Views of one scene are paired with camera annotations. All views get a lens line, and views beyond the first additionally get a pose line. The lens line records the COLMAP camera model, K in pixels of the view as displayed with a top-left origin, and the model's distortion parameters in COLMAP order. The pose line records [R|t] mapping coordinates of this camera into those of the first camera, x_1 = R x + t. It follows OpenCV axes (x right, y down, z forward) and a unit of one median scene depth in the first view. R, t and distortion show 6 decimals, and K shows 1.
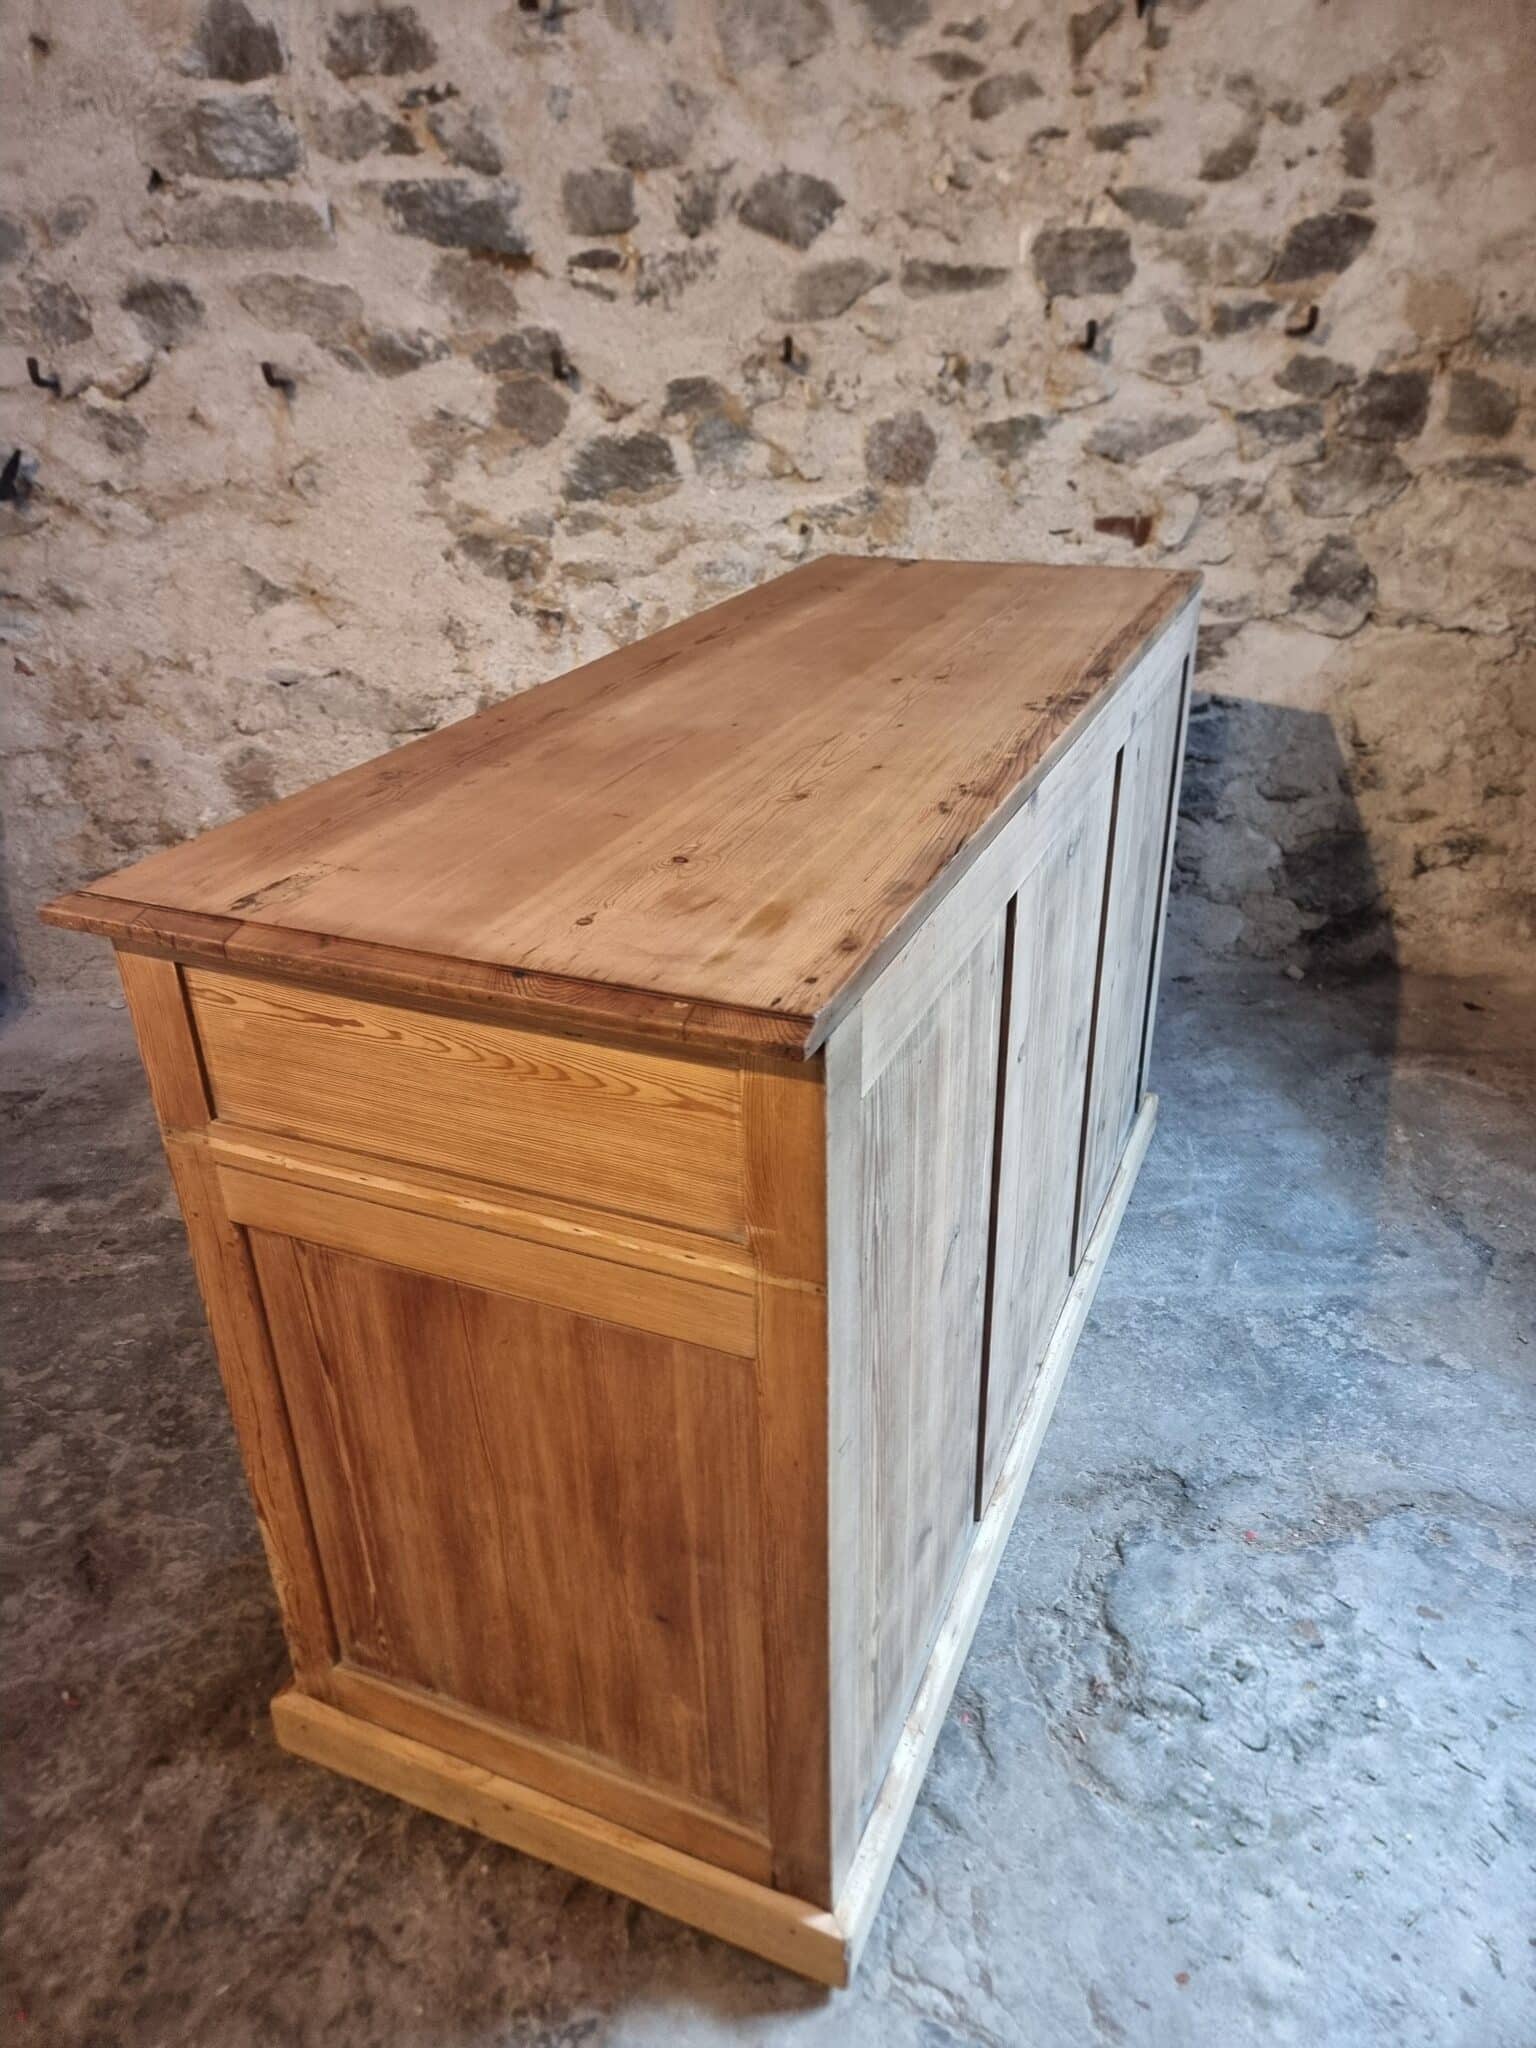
lens RADIAL K [[1442.6, 0, 772.8], [0, 1442.6, 1021.7], [0, 0, 1]] dist [0.055442, -0.045740]
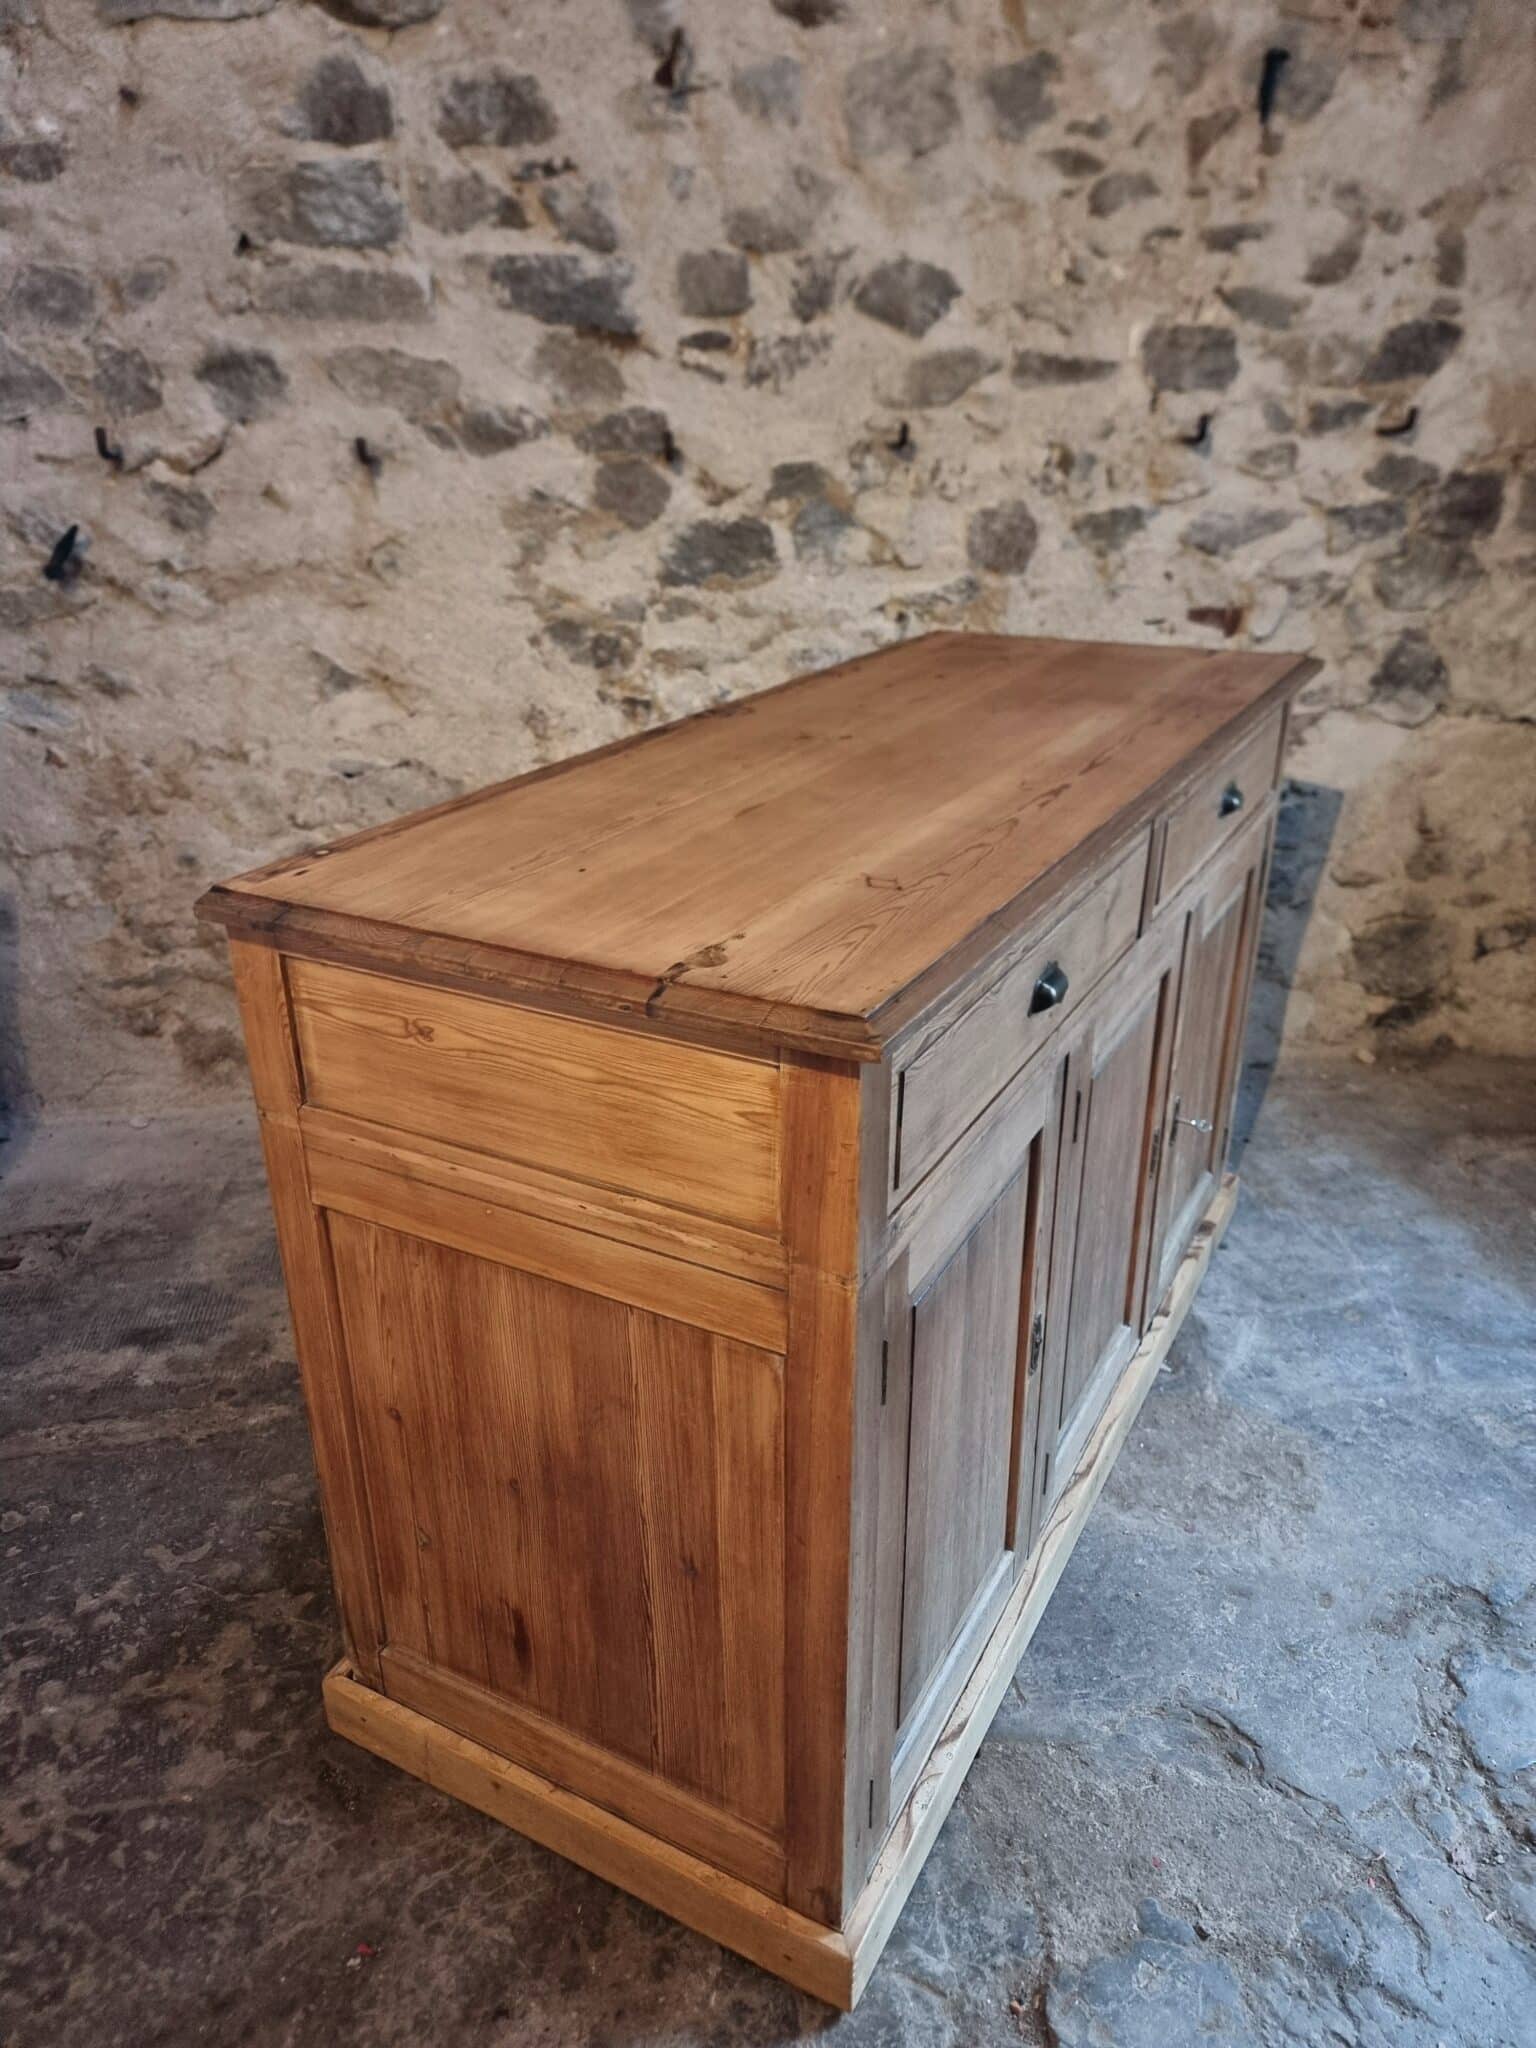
lens RADIAL K [[1440.1, 0, 754.6], [0, 1440.1, 1038.9], [0, 0, 1]] dist [0.052479, -0.053710]
pose [[0.993305, -0.023243, 0.113159, -0.205649], [0.028650, 0.998512, -0.046391, -0.013697], [-0.111912, 0.049323, 0.992493, 0.060687]]
